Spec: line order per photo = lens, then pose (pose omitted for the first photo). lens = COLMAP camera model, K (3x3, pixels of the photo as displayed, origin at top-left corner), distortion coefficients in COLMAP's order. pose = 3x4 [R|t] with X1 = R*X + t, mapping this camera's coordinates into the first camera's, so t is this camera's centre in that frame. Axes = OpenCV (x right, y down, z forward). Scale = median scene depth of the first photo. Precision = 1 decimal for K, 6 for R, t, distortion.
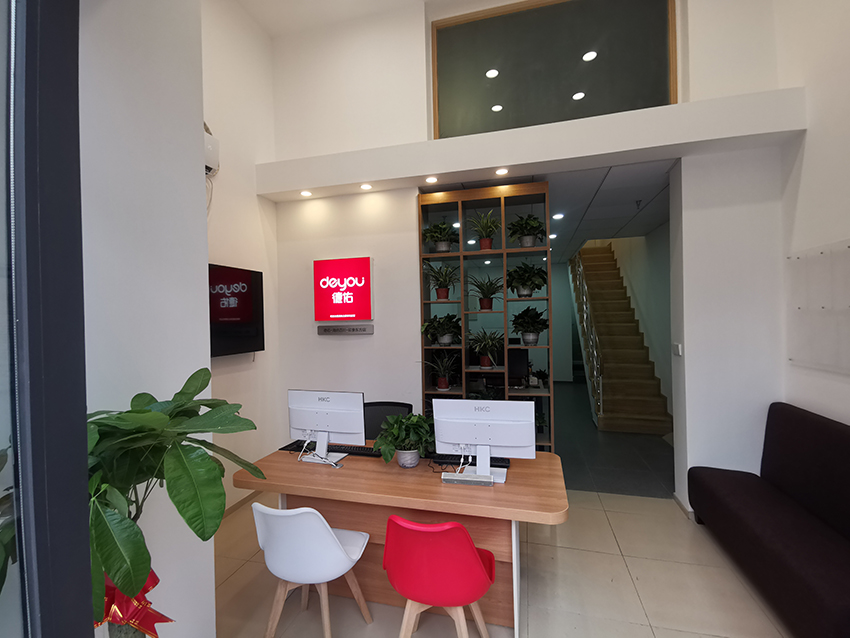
lens RADIAL K [[386.1, 0, 422.7], [0, 386.1, 319.4], [0, 0, 1]] dist [0.015037, -0.008338]
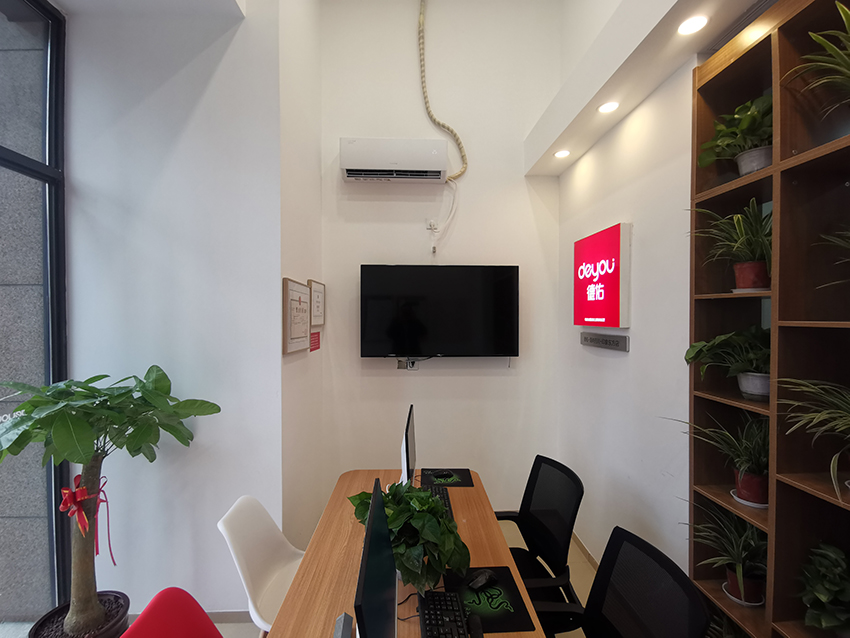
lens RADIAL K [[386.1, 0, 426.5], [0, 386.1, 323.2], [0, 0, 1]] dist [0.015037, -0.008338]
pose [[0.313695, 0.043963, -0.948506, 0.365276], [-0.009230, 0.999022, 0.043252, -0.032008], [0.949479, -0.004813, 0.313794, 0.568619]]
